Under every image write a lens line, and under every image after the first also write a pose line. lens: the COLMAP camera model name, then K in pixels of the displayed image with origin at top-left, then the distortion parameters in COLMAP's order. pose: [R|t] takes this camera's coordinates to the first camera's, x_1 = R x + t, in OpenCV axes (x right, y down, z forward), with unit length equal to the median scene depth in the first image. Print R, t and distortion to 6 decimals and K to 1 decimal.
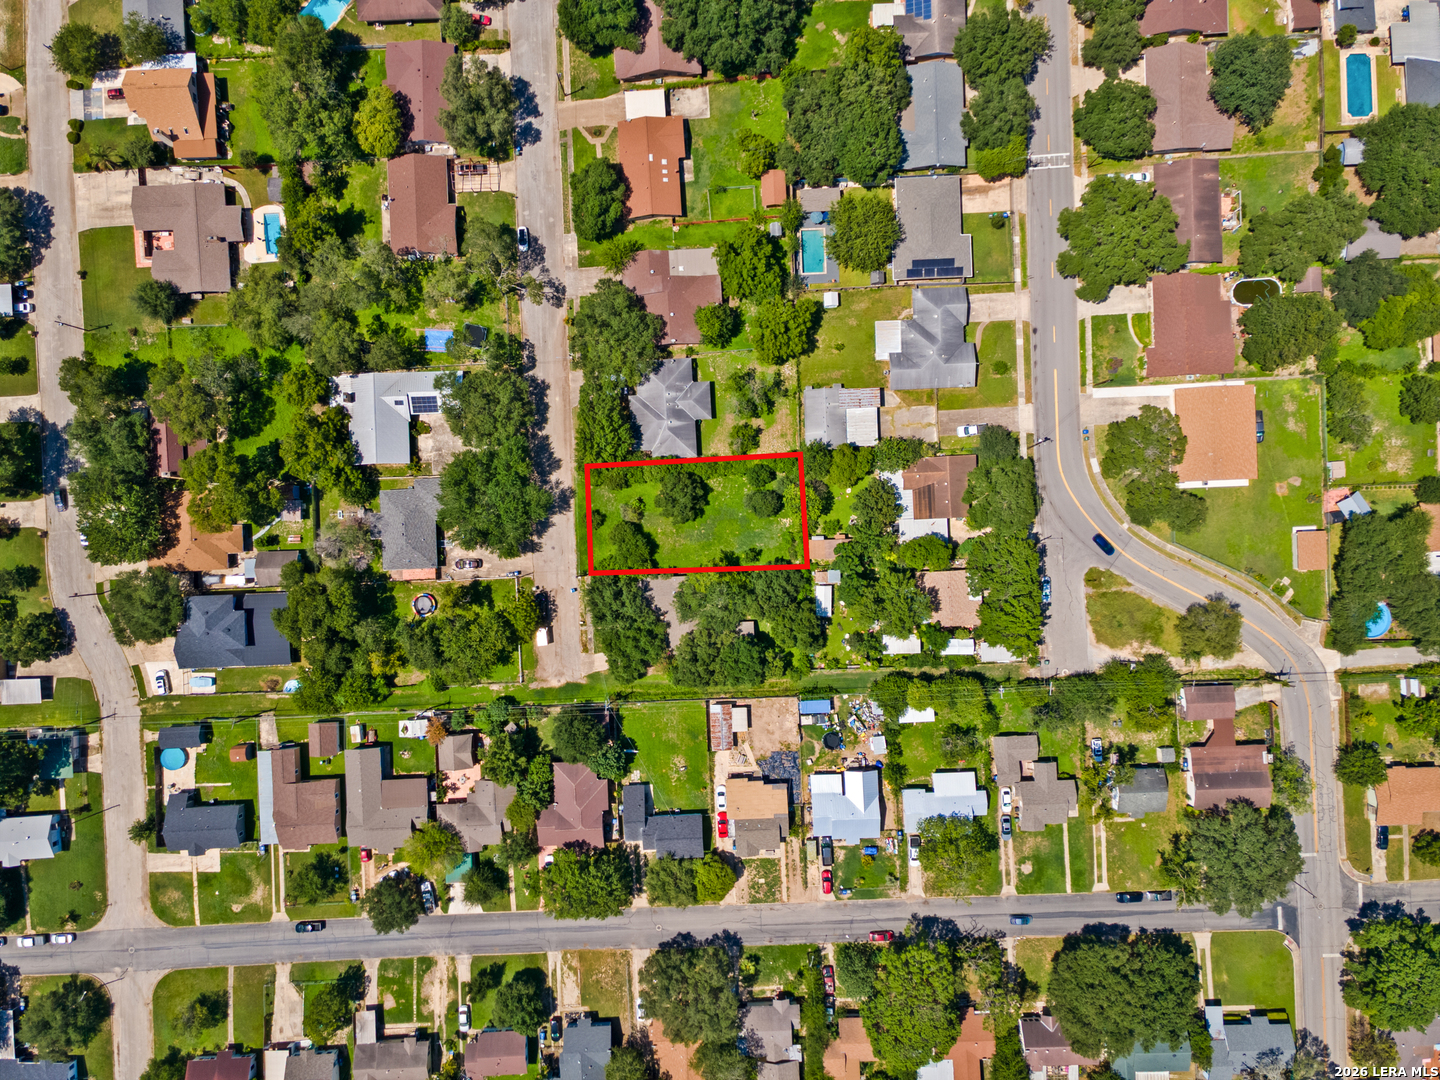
lens RADIAL K [[1044.6, 0, 713.3], [0, 1044.6, 549.1], [0, 0, 1]] dist [0.040470, 0.008620]
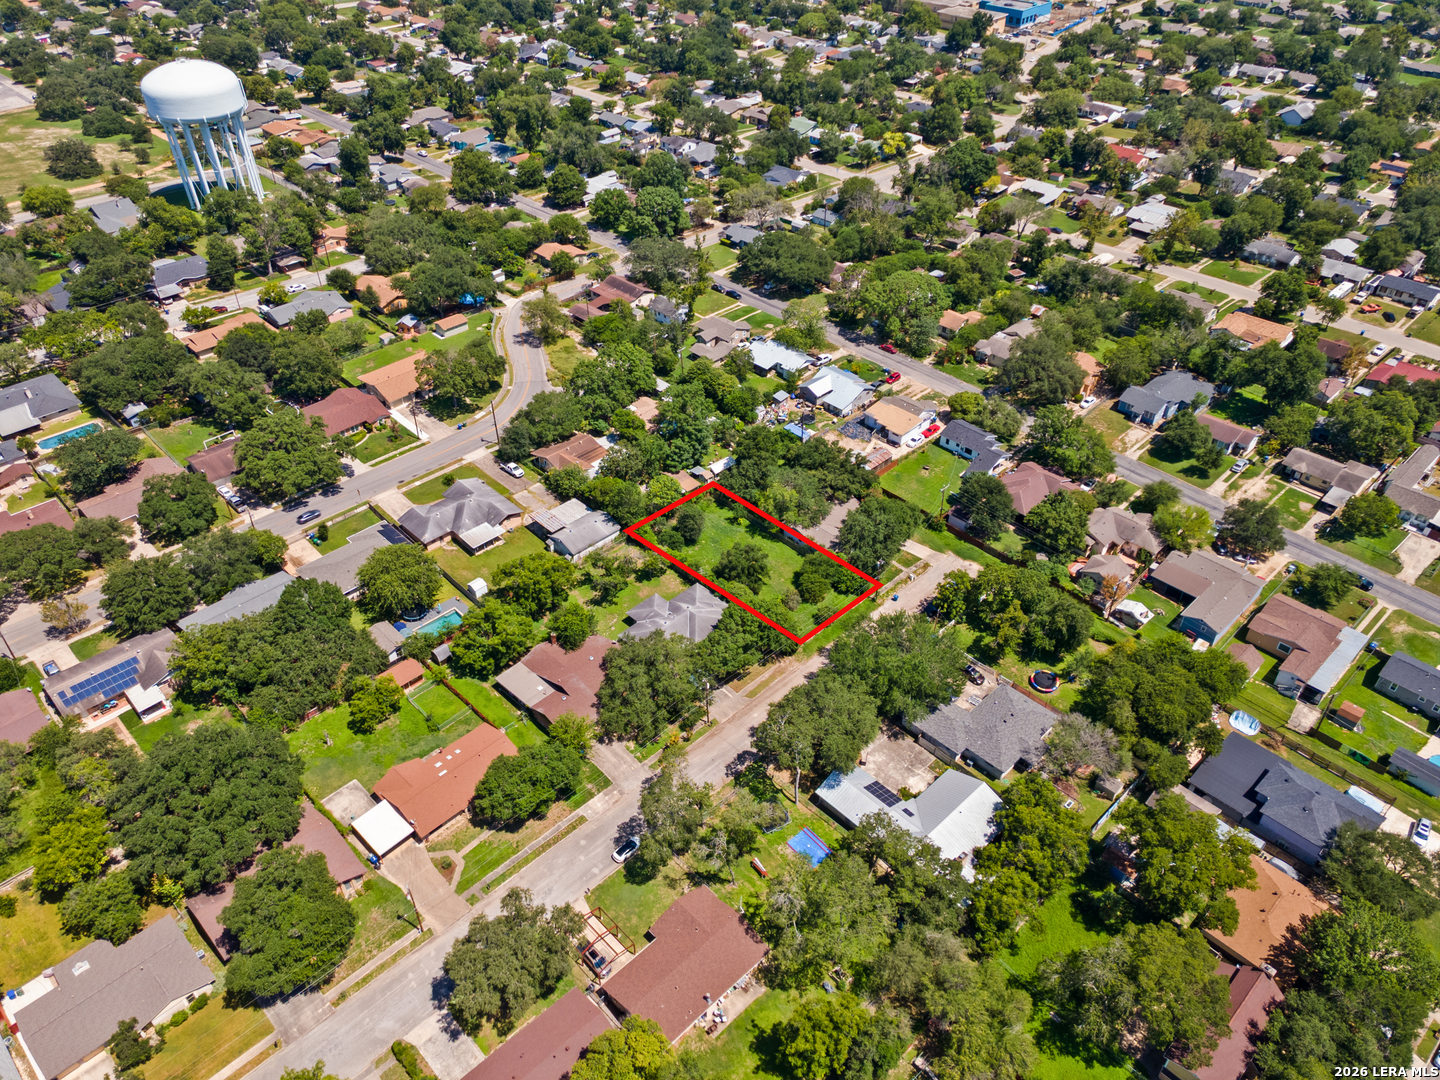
lens RADIAL K [[1044.6, 0, 713.3], [0, 1044.6, 549.1], [0, 0, 1]] dist [0.040470, 0.008620]
pose [[-0.663596, -0.455606, 0.593350, -0.559182], [0.747665, -0.430694, 0.505470, -0.531523], [0.025257, 0.779054, 0.626447, 0.391169]]
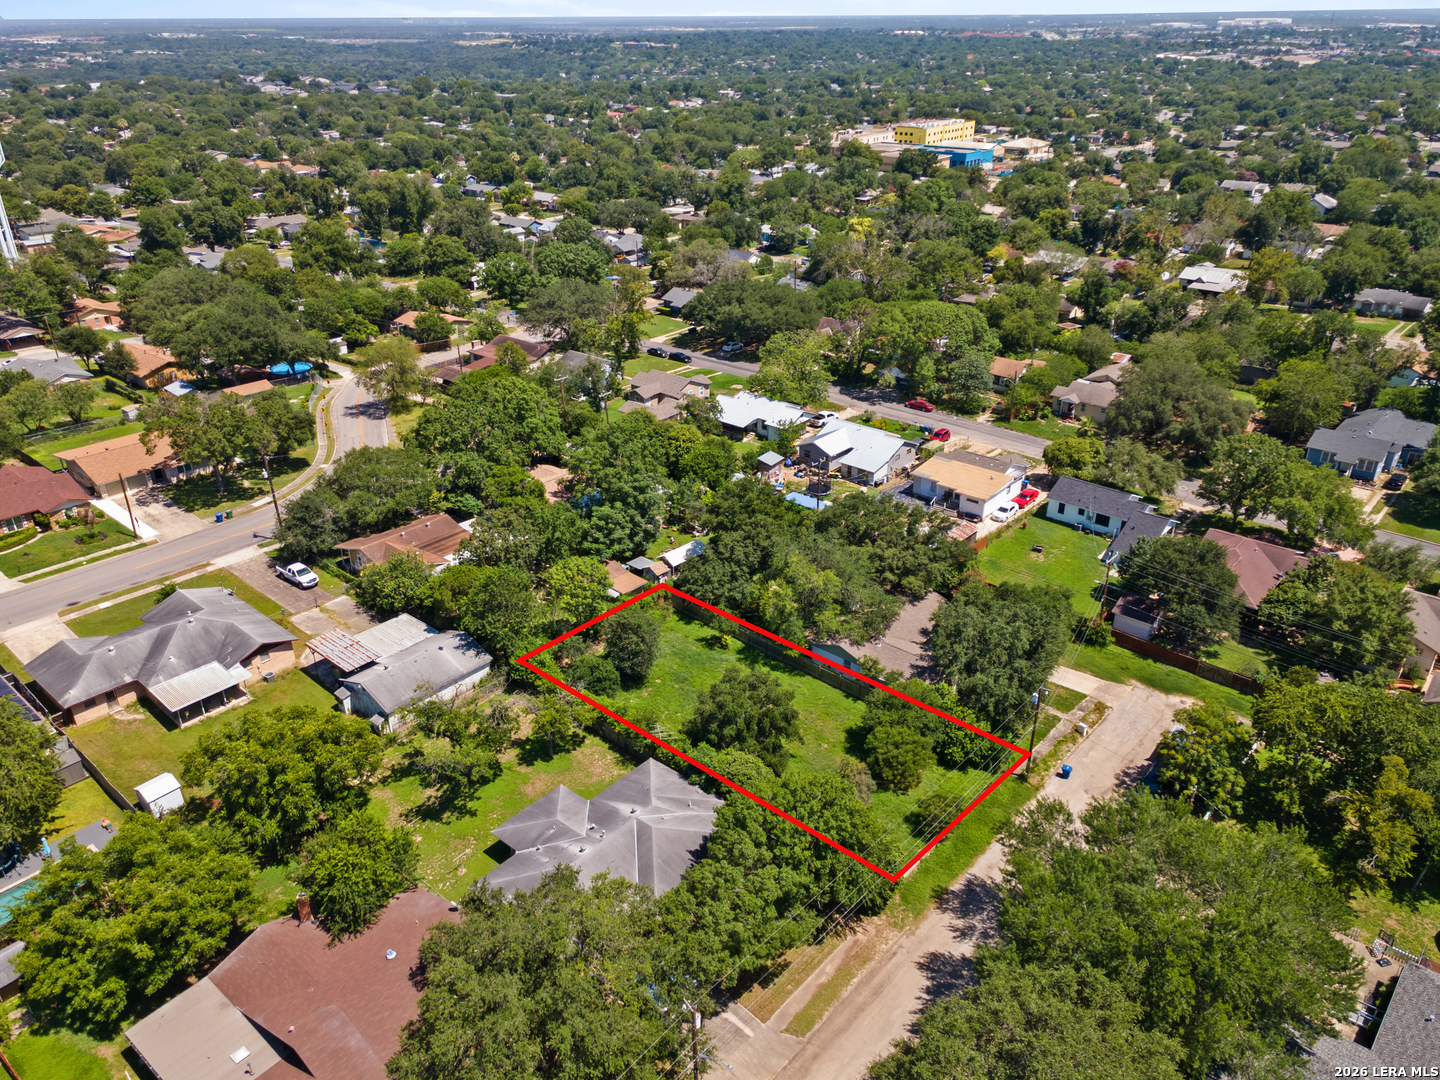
lens RADIAL K [[1044.6, 0, 713.3], [0, 1044.6, 549.1], [0, 0, 1]] dist [0.040470, 0.008620]
pose [[-0.719636, -0.297039, 0.627609, -0.280913], [0.693921, -0.339491, 0.634995, -0.316507], [0.024449, 0.892476, 0.450431, 0.719888]]
